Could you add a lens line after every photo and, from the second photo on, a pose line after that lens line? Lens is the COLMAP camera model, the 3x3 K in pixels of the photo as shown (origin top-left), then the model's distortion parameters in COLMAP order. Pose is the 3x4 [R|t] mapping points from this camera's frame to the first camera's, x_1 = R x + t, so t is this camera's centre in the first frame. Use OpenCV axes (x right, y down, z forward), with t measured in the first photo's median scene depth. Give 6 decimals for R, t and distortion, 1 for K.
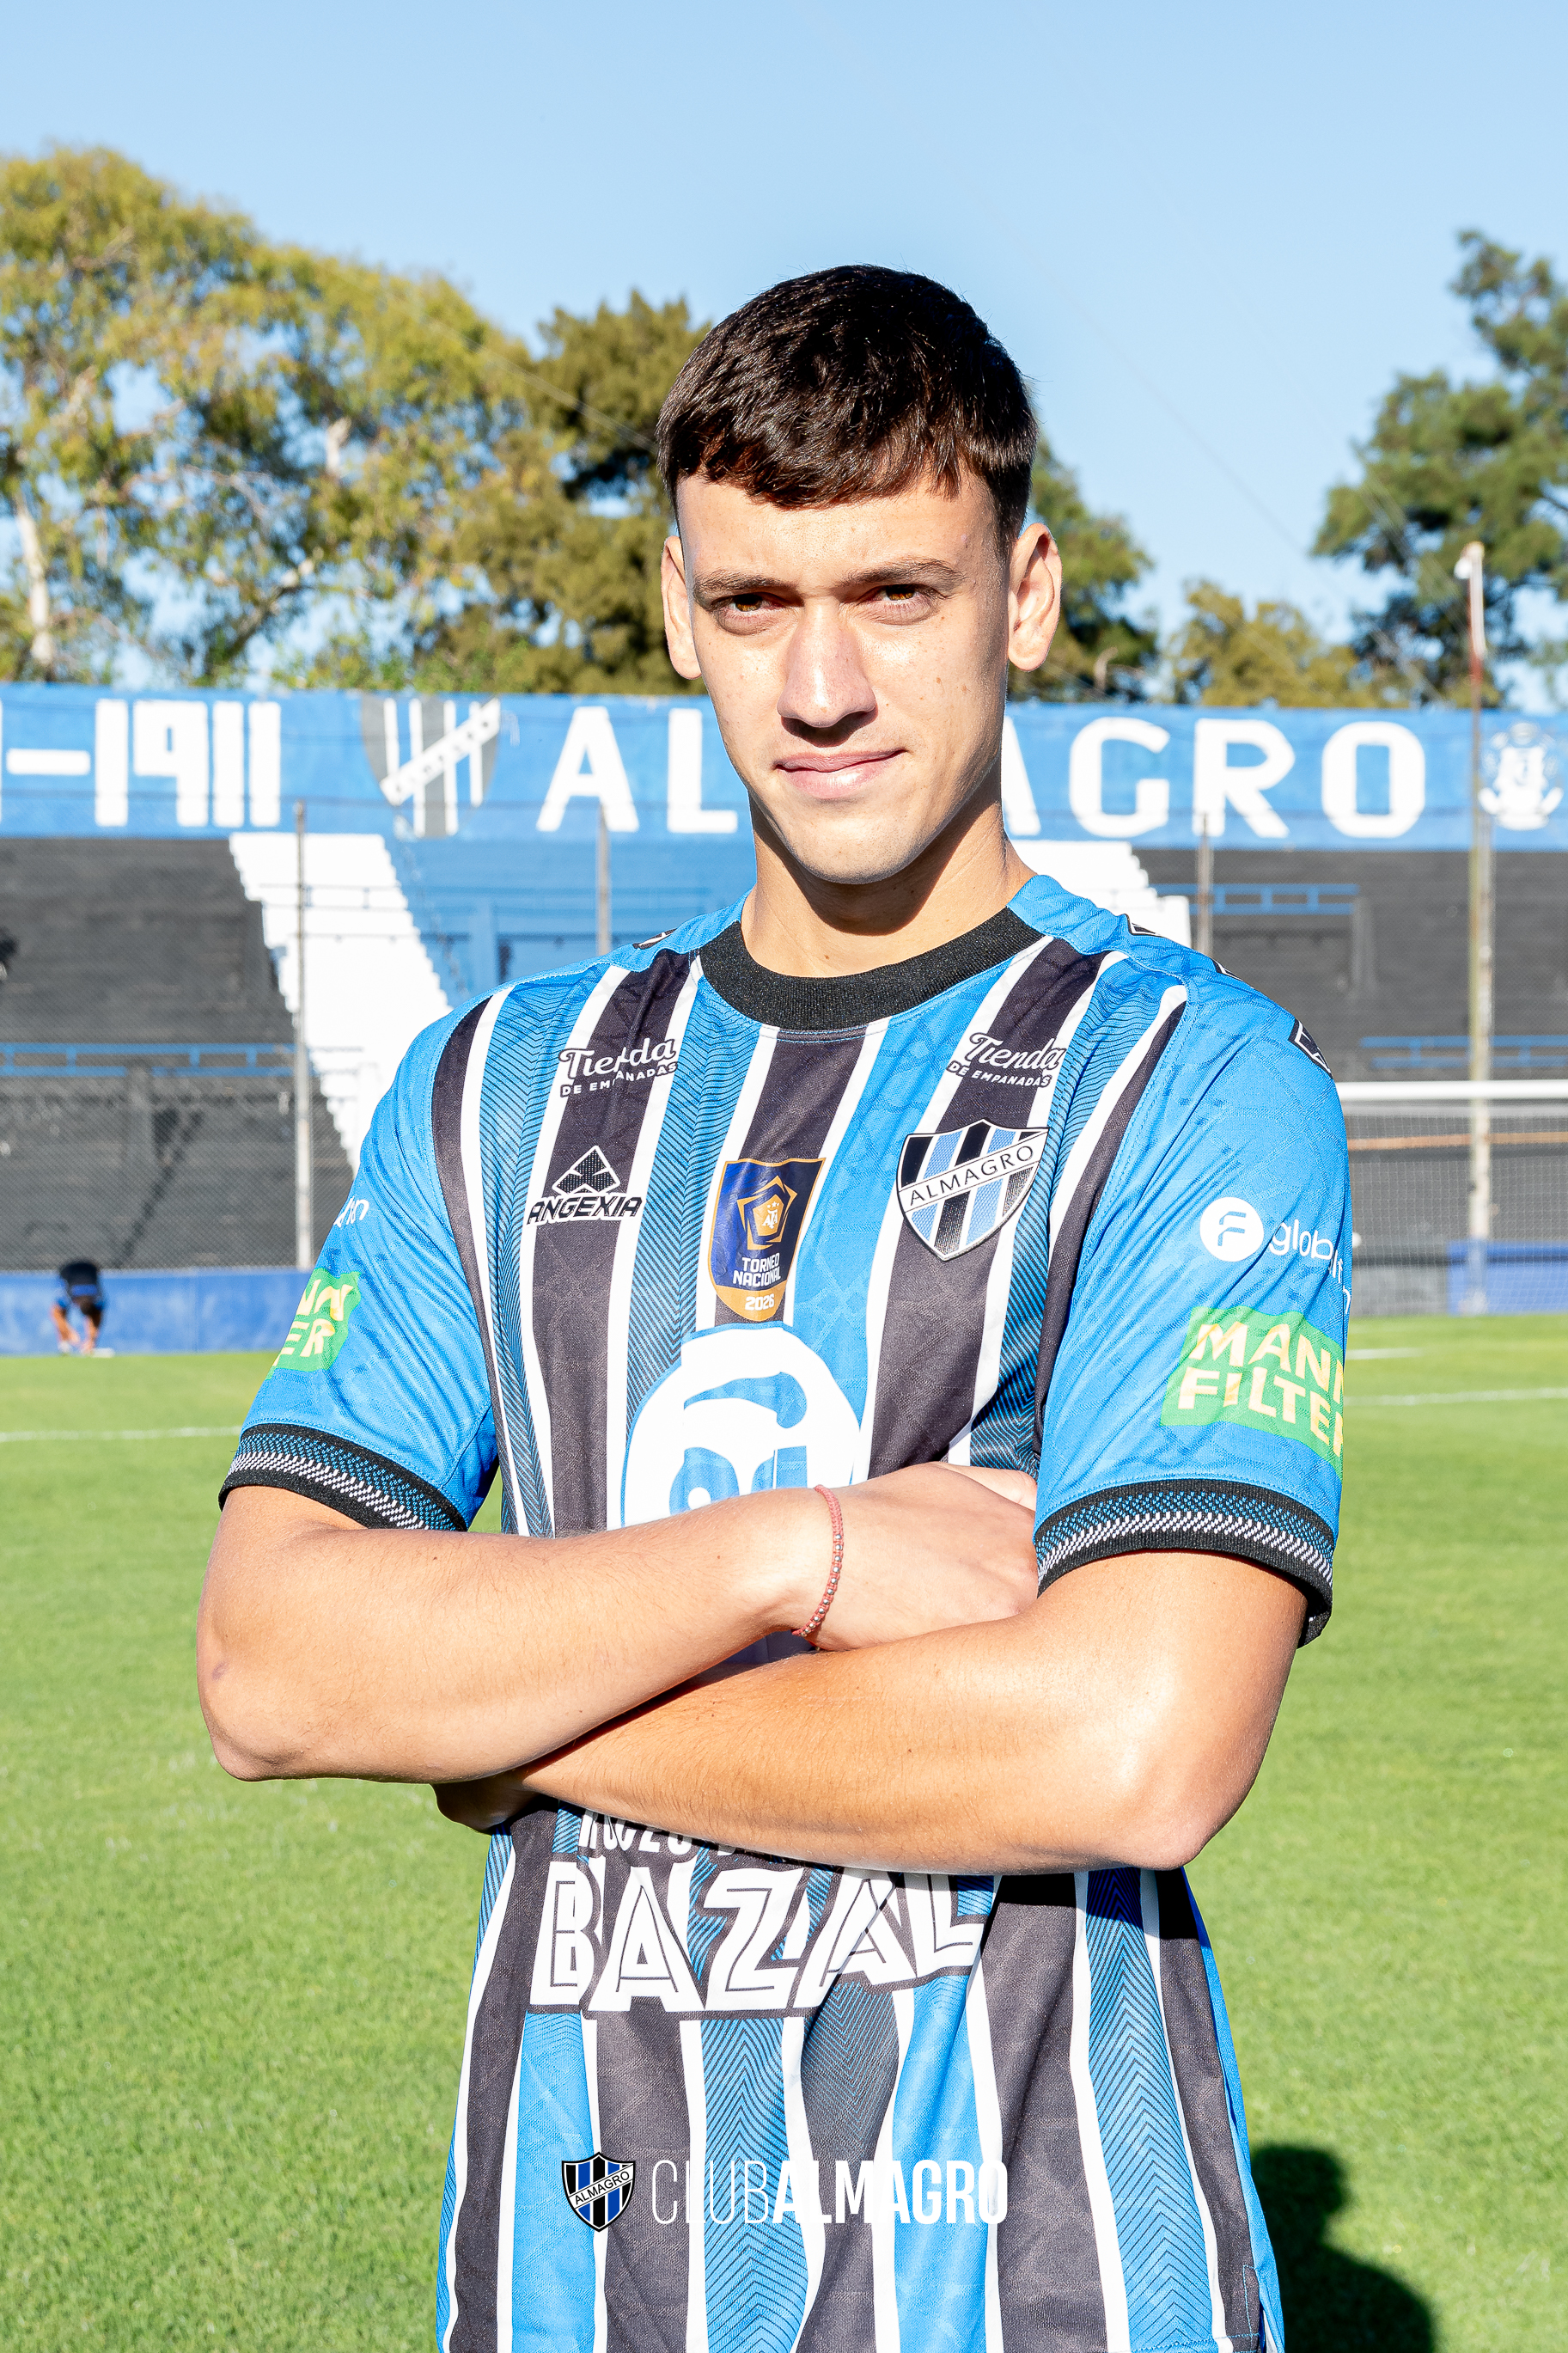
lens RADIAL K [[4542.2, 0, 796.4], [0, 4542.2, 1118.6], [0, 0, 1]] dist [0.041127, 0.000000]
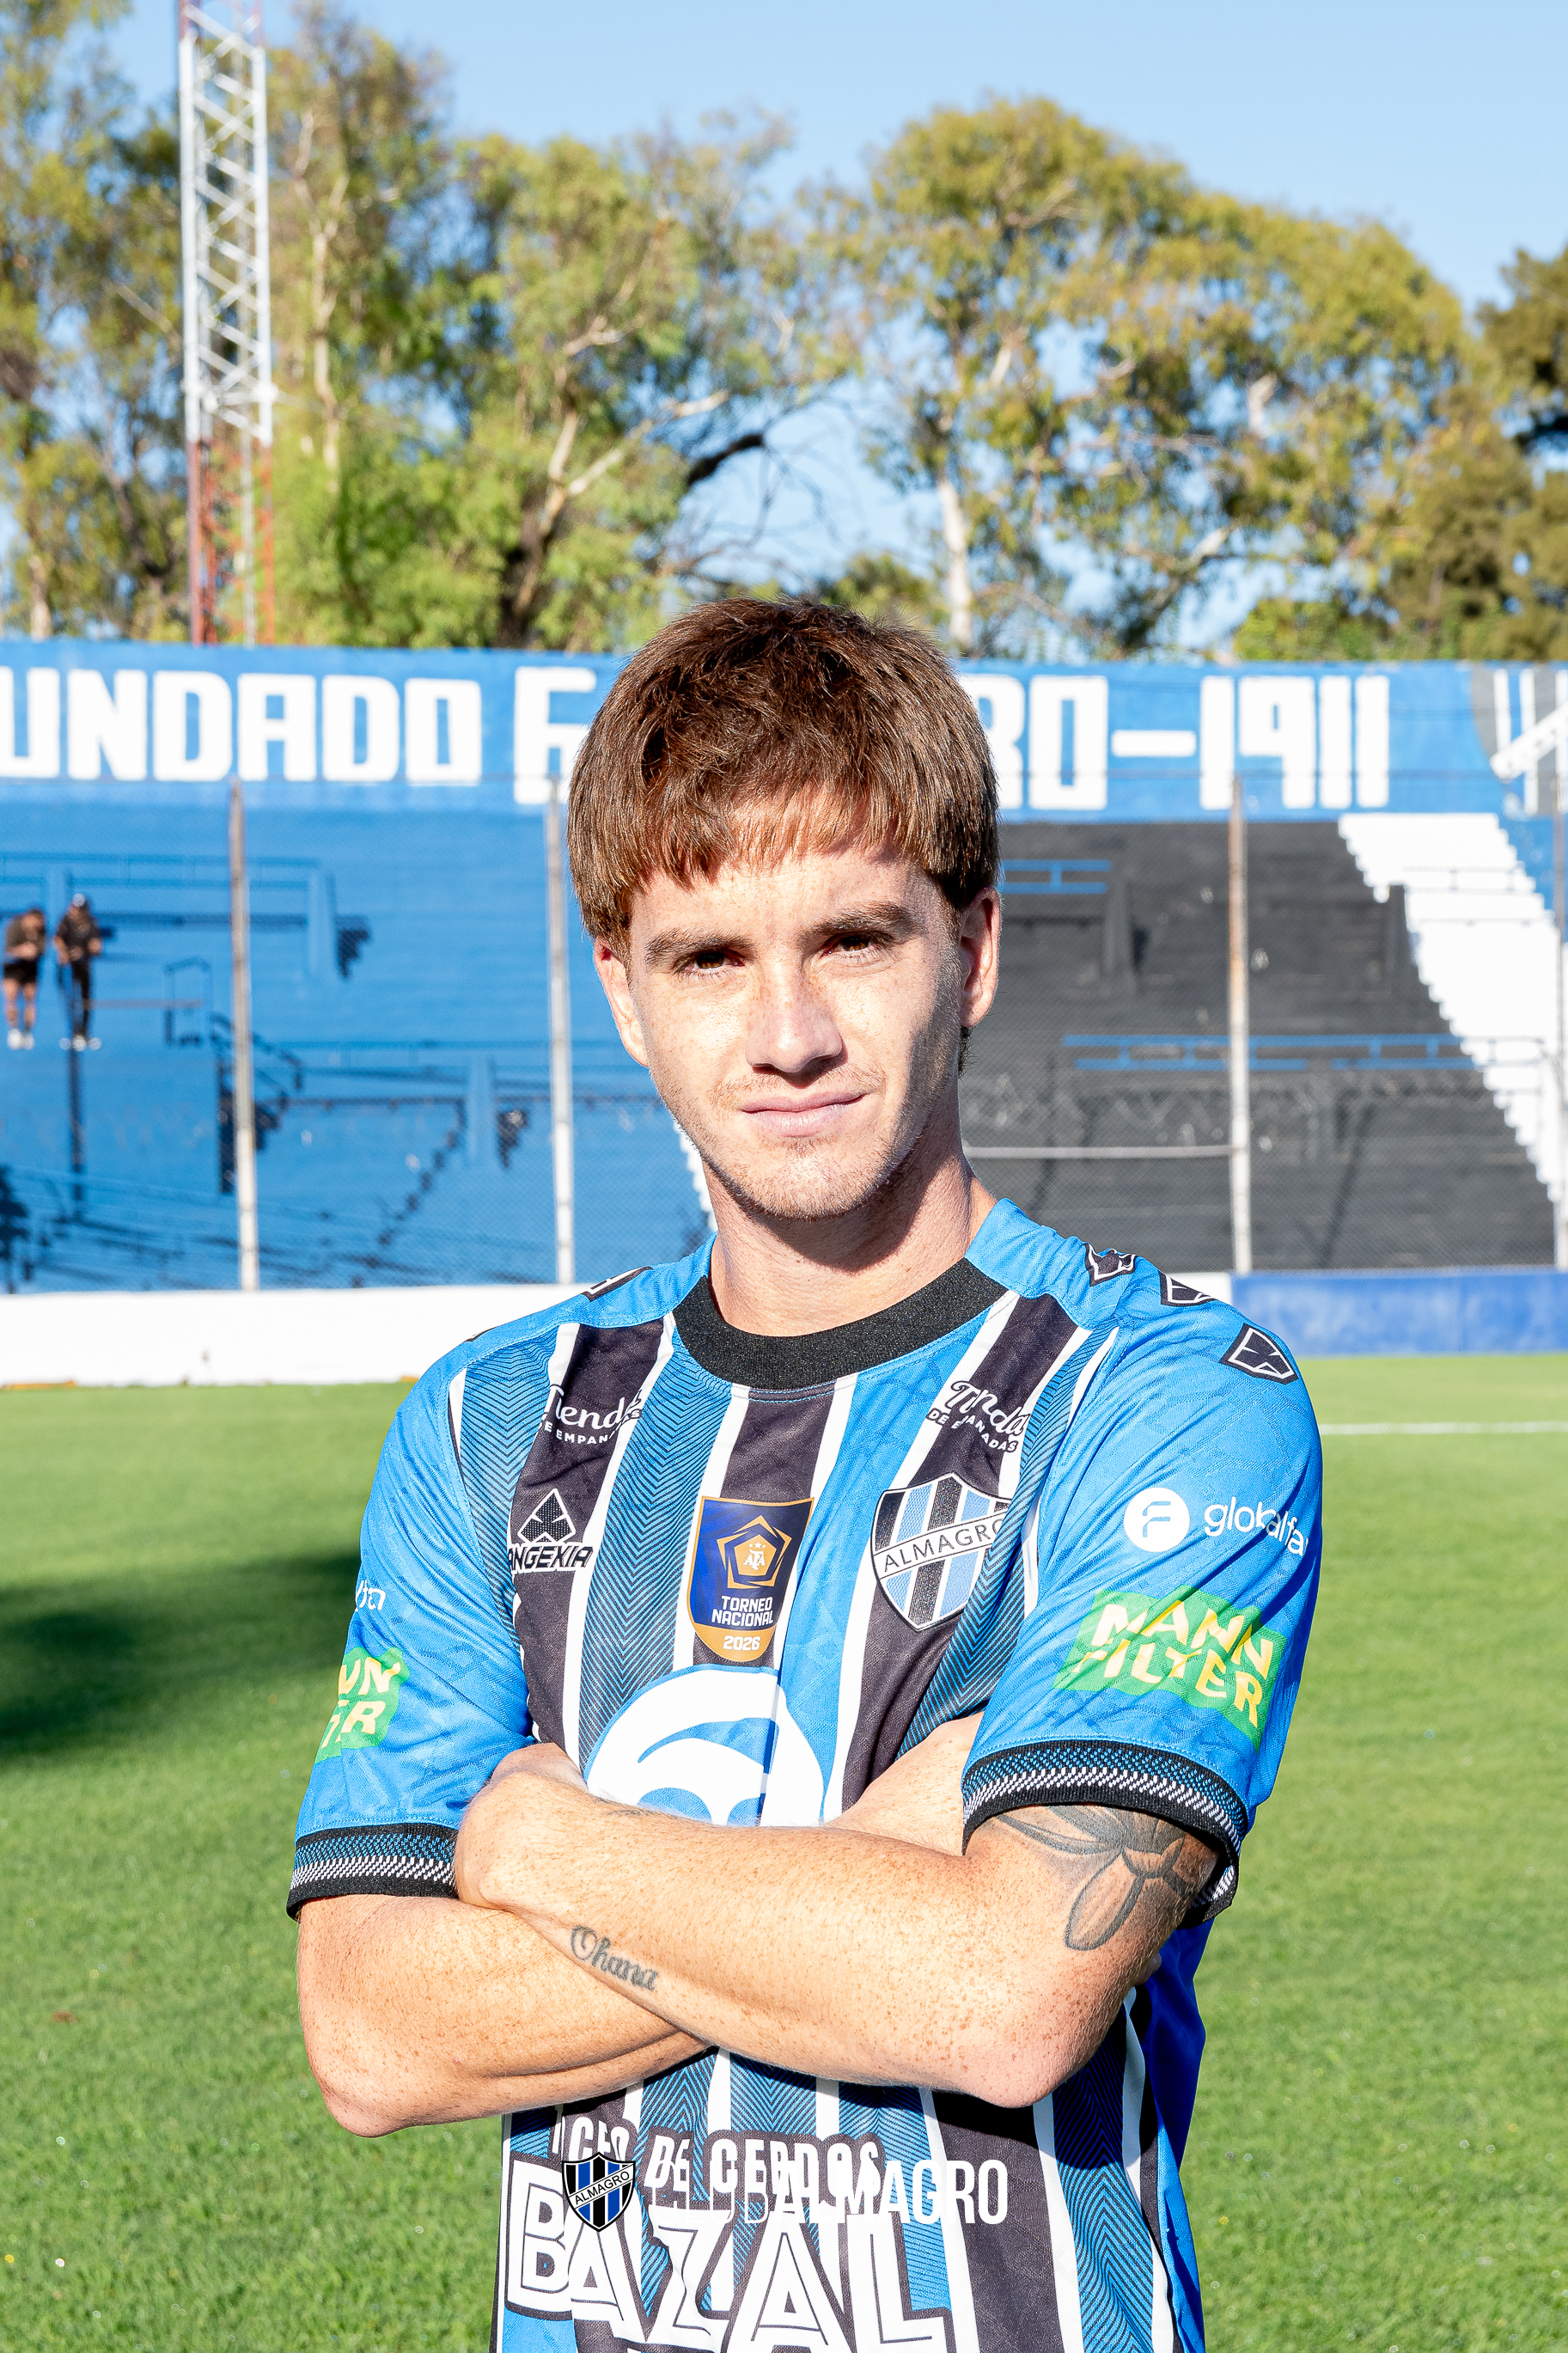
lens RADIAL K [[4836.2, 0, 783.9], [0, 4836.2, 1187.2], [0, 0, 1]] dist [0.063308, 0.000000]
pose [[0.992443, -0.005293, -0.122591, -0.088966], [0.007023, 0.999882, 0.013684, 0.000524], [0.122504, -0.014441, 0.992363, -0.018575]]
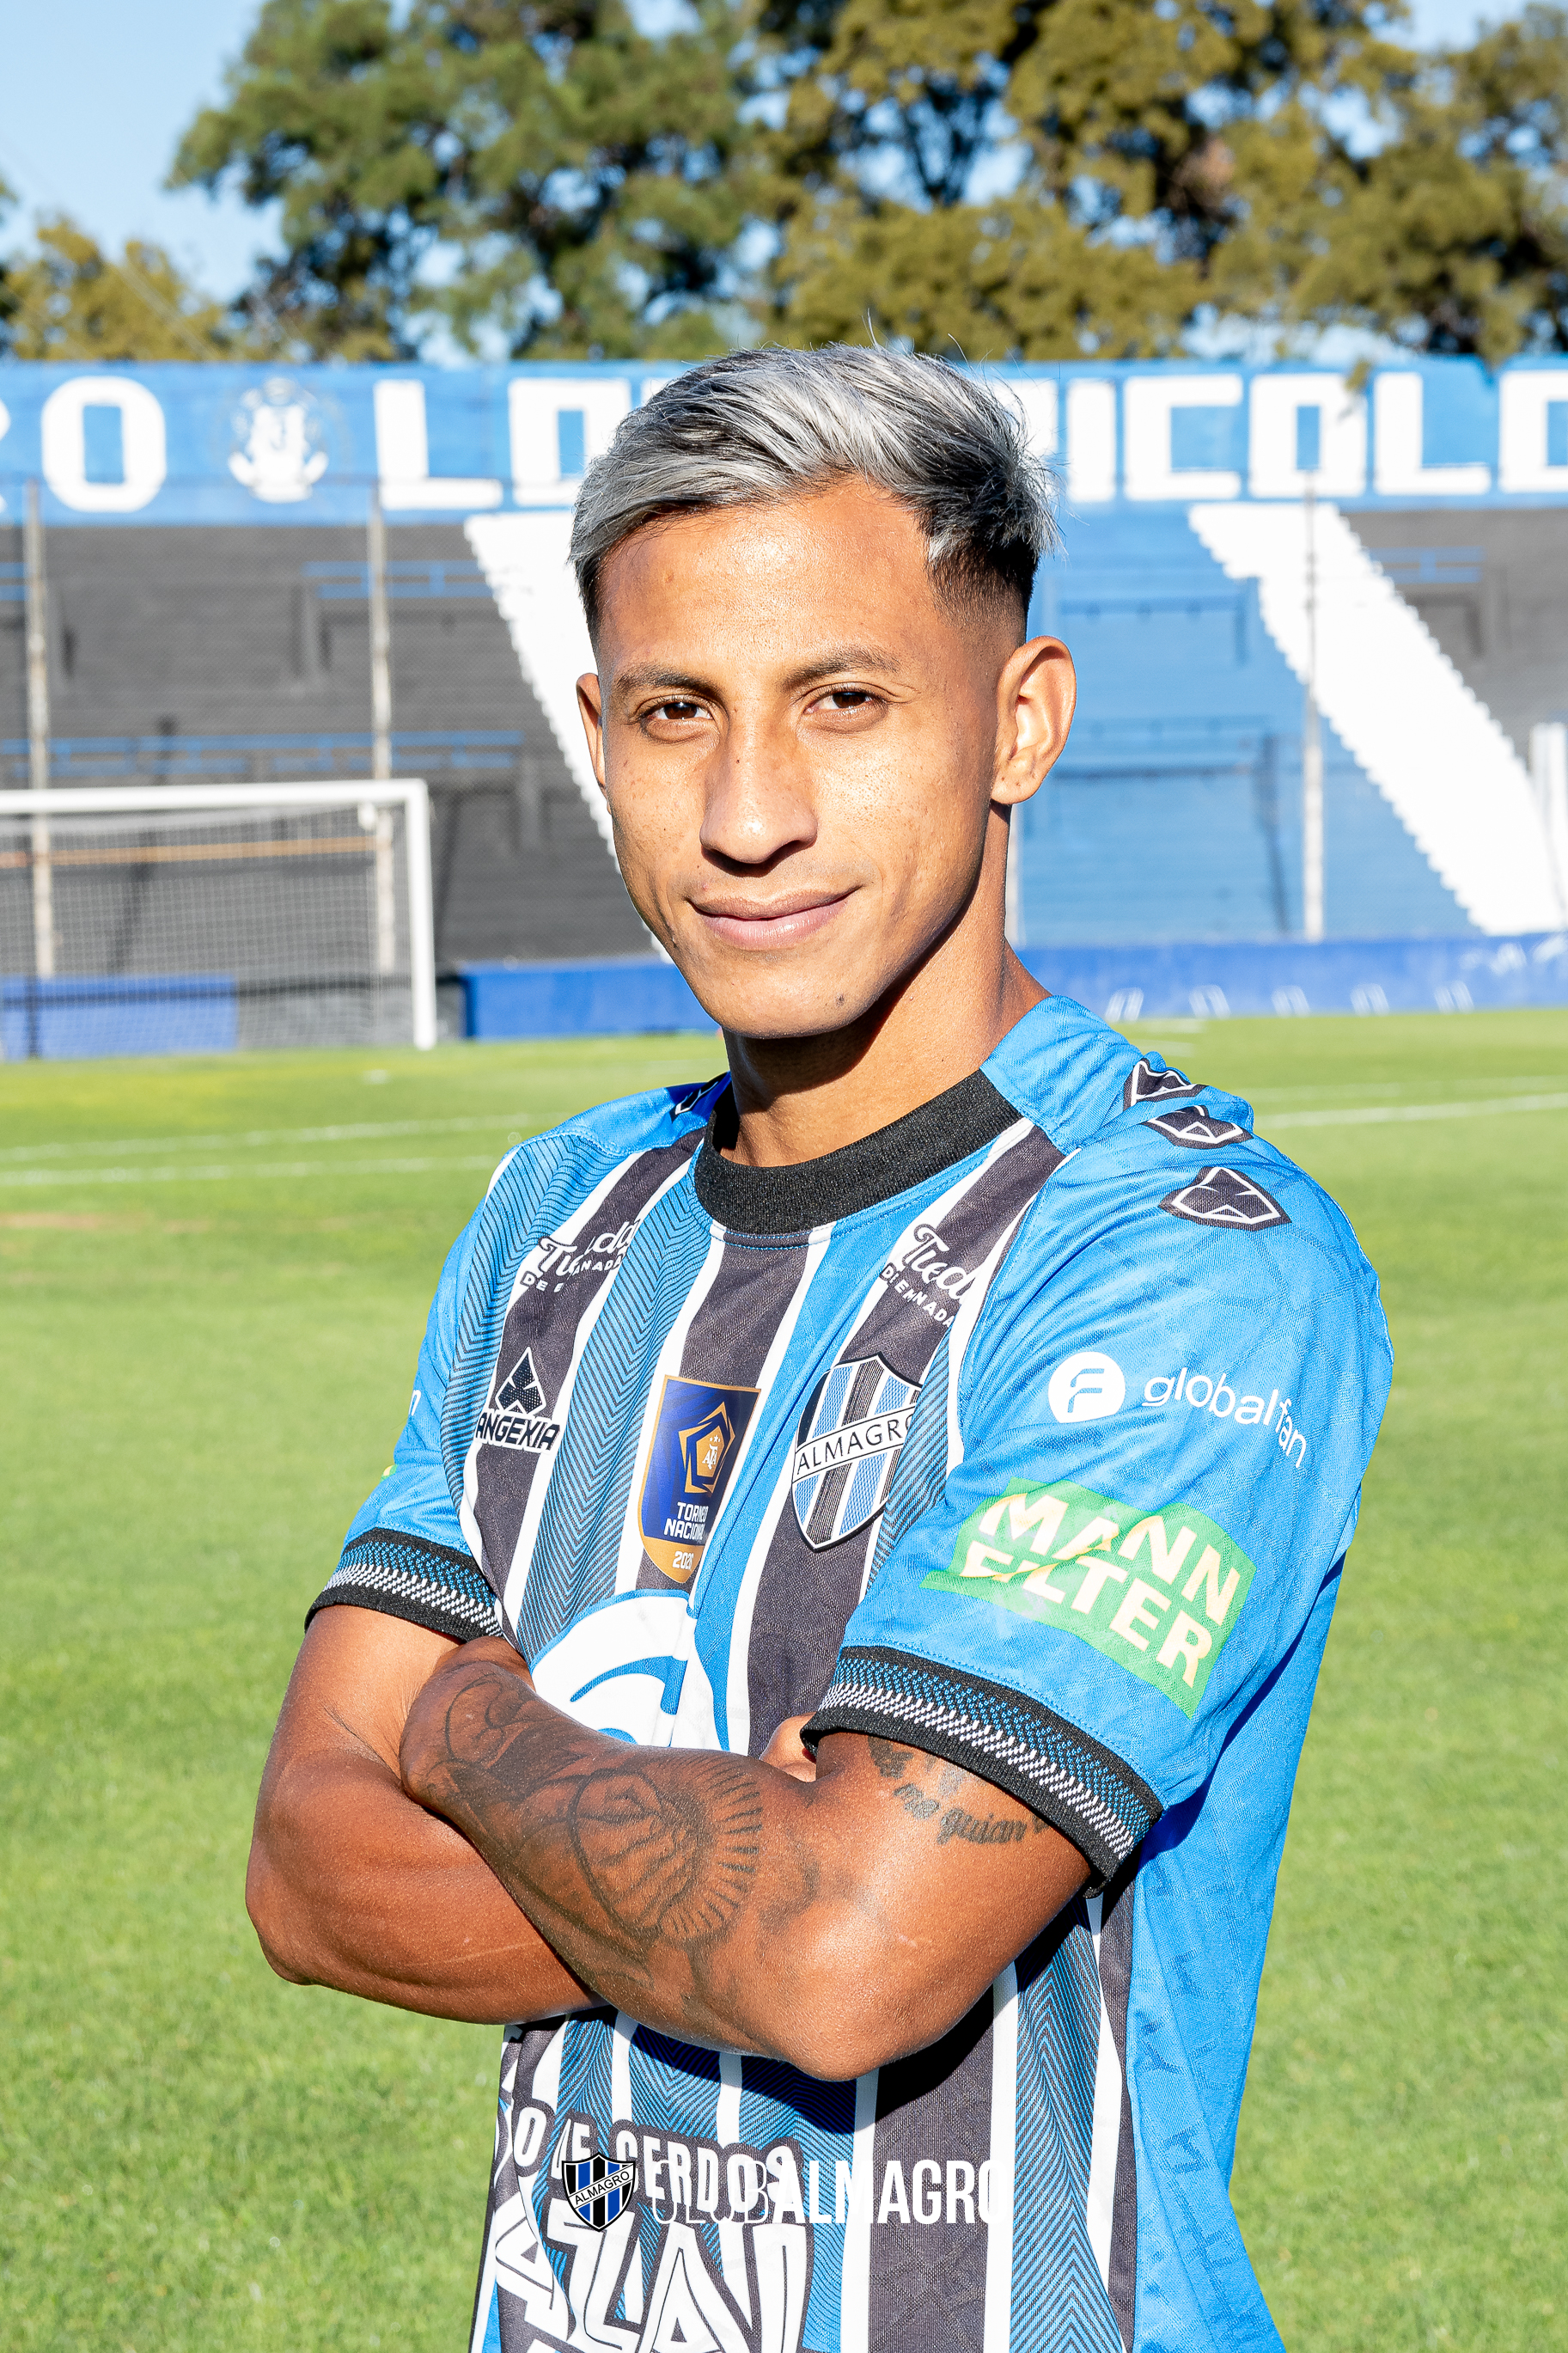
lens RADIAL K [[4836.2, 0, 778.5], [0, 4836.2, 1160.4], [0, 0, 1]] dist [0.063308, 0.000000]
pose [[0.993651, -0.023732, 0.109979, 0.121207], [0.015885, 0.997301, 0.071678, -0.001489], [-0.111383, -0.069476, 0.991346, 0.039854]]
